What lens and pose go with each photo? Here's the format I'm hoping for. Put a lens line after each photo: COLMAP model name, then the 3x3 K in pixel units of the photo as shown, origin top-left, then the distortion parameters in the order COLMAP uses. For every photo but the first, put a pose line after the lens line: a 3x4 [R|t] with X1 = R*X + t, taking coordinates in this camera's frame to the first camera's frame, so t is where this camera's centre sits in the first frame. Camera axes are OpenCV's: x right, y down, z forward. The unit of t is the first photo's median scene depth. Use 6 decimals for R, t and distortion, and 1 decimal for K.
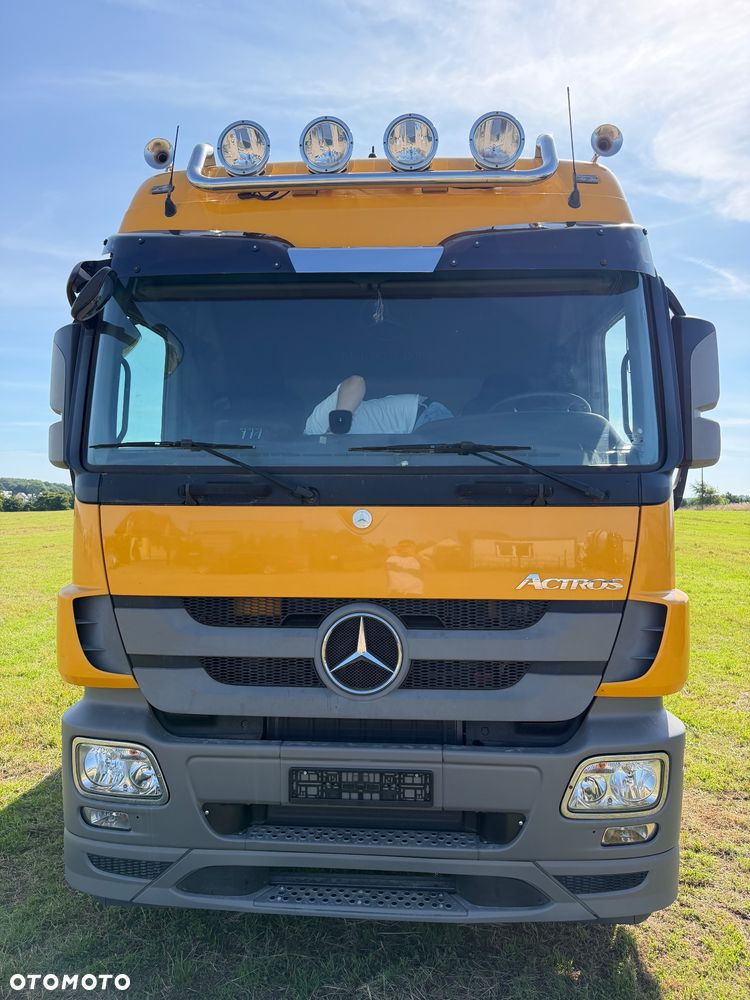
lens RADIAL K [[708.9, 0, 369.9], [0, 708.9, 503.0], [0, 0, 1]] dist [0.117218, -0.194112]
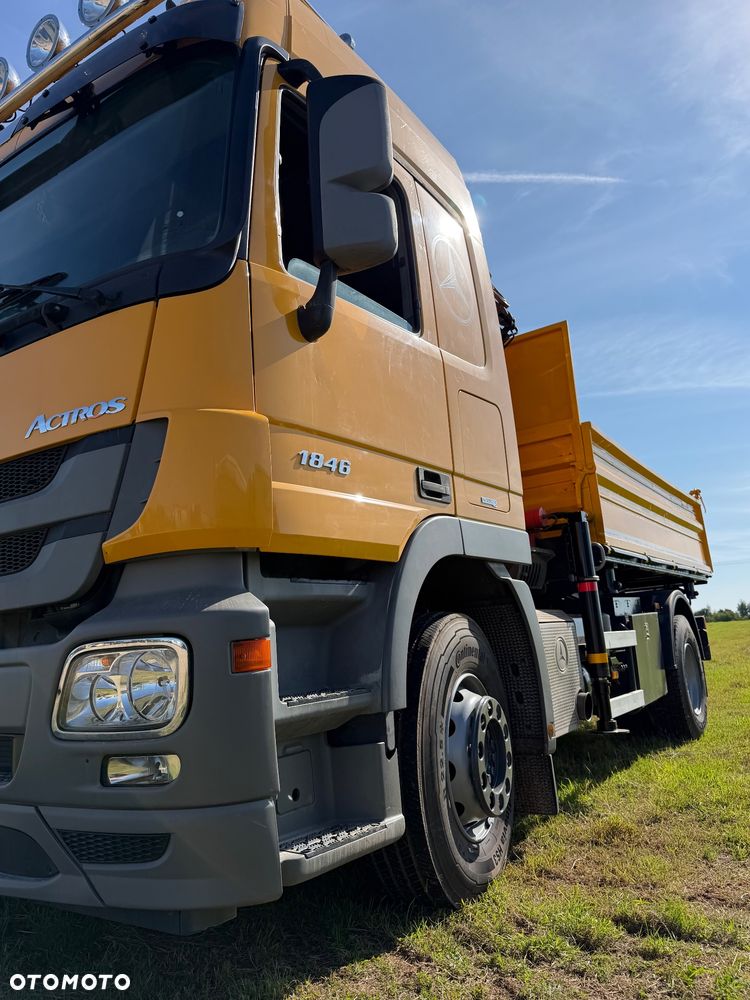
lens RADIAL K [[708.9, 0, 369.9], [0, 708.9, 503.0], [0, 0, 1]] dist [0.117218, -0.194112]
pose [[0.866389, -0.160445, -0.472893, 0.883982], [0.071027, 0.976944, -0.201333, 0.371451], [0.494293, 0.140844, 0.857810, 0.515446]]
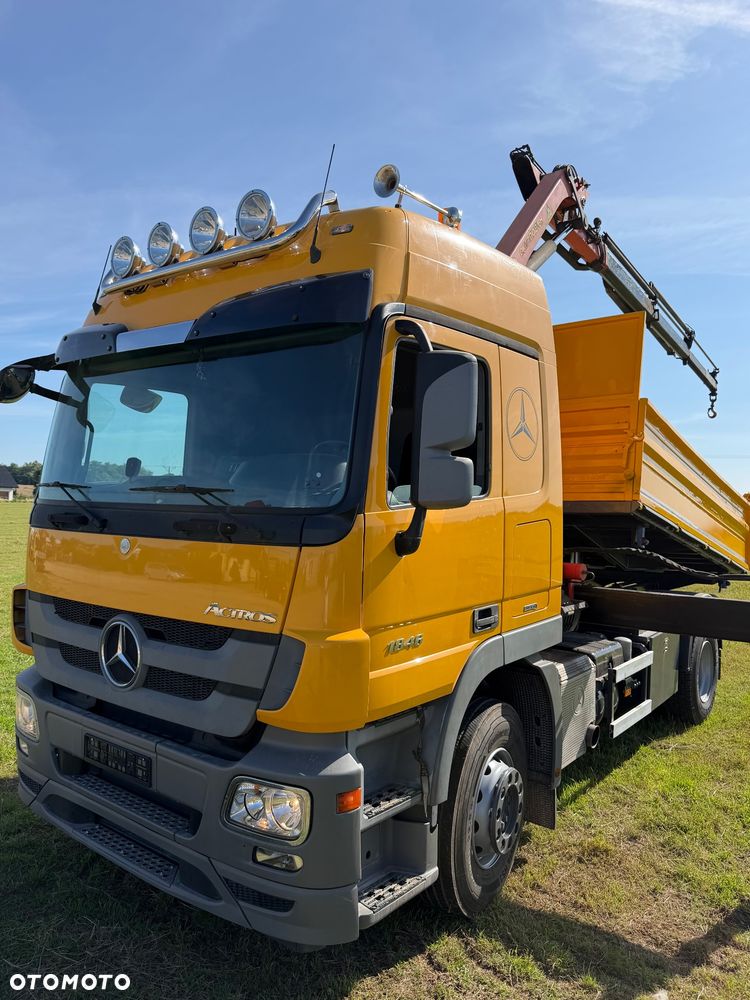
lens RADIAL K [[708.9, 0, 369.9], [0, 708.9, 503.0], [0, 0, 1]] dist [0.117218, -0.194112]
pose [[0.828383, 0.016470, -0.559920, 1.051998], [-0.024470, 0.999677, -0.006797, -0.055162], [0.559628, 0.019332, 0.828519, 0.196306]]
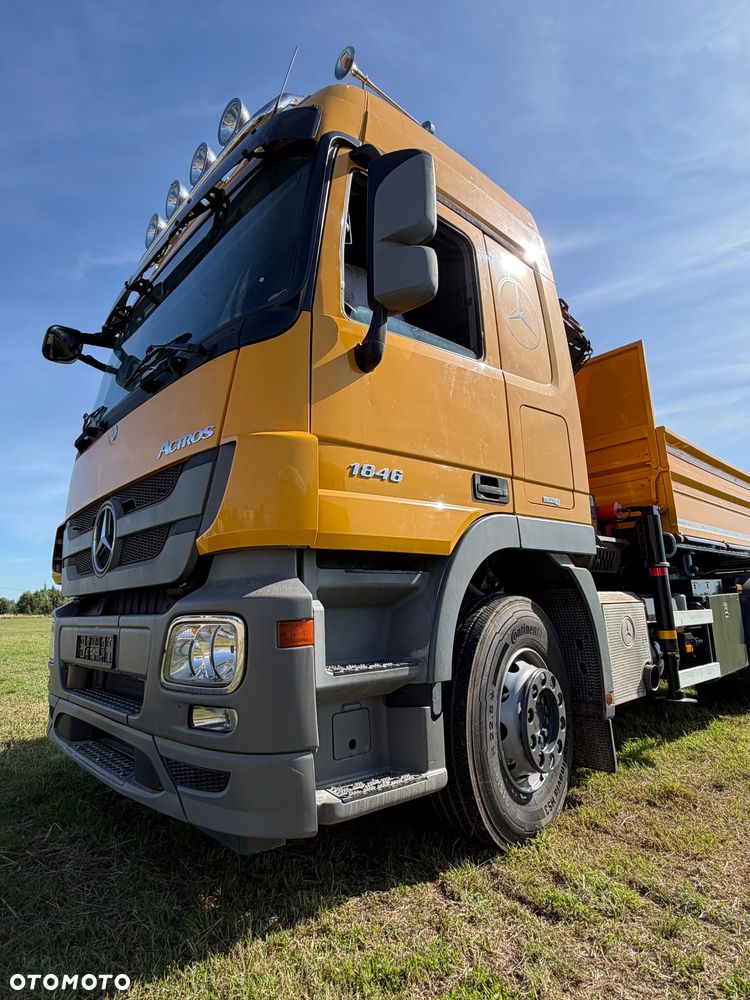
lens RADIAL K [[536.7, 0, 379.7], [0, 536.7, 496.2], [0, 0, 1]] dist [0.004342, 0.002470]
pose [[0.723928, -0.159558, -0.671170, 0.954035], [0.024646, 0.978246, -0.205977, 0.342744], [0.689435, 0.132571, 0.712112, 0.661925]]
